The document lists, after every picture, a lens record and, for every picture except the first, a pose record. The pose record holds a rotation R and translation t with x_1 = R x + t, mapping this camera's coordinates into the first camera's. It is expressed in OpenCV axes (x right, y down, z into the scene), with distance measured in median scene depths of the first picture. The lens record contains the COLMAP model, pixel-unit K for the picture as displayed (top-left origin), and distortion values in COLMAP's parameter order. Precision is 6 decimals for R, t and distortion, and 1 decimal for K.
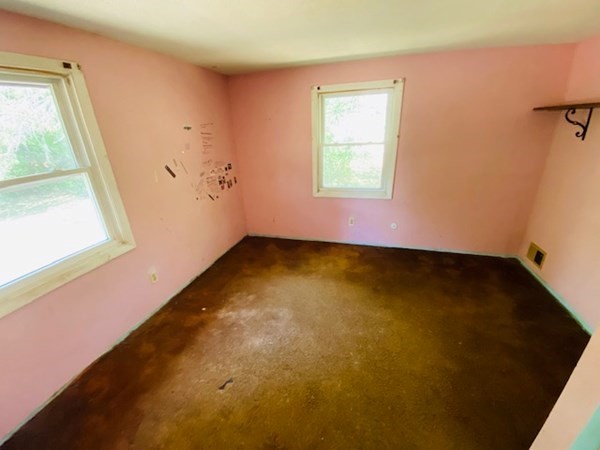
lens RADIAL K [[246.8, 0, 299.6], [0, 246.8, 227.4], [0, 0, 1]] dist [0.058249, -0.041240]
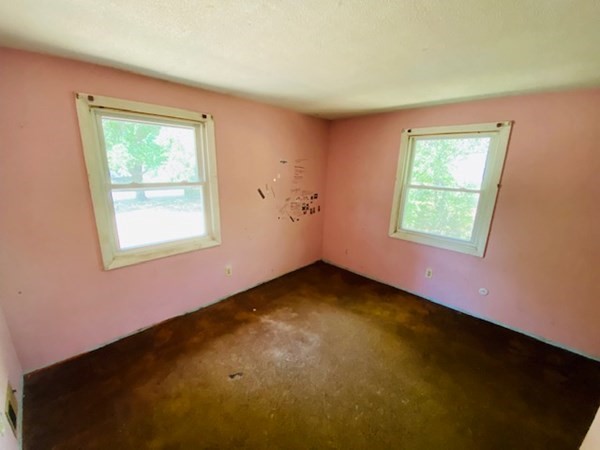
lens RADIAL K [[246.8, 0, 299.6], [0, 246.8, 227.4], [0, 0, 1]] dist [0.058249, -0.041240]
pose [[0.876444, 0.178400, -0.447235, 0.216722], [-0.236366, 0.968622, -0.076827, -0.004751], [0.419496, 0.173045, 0.891111, -0.006581]]
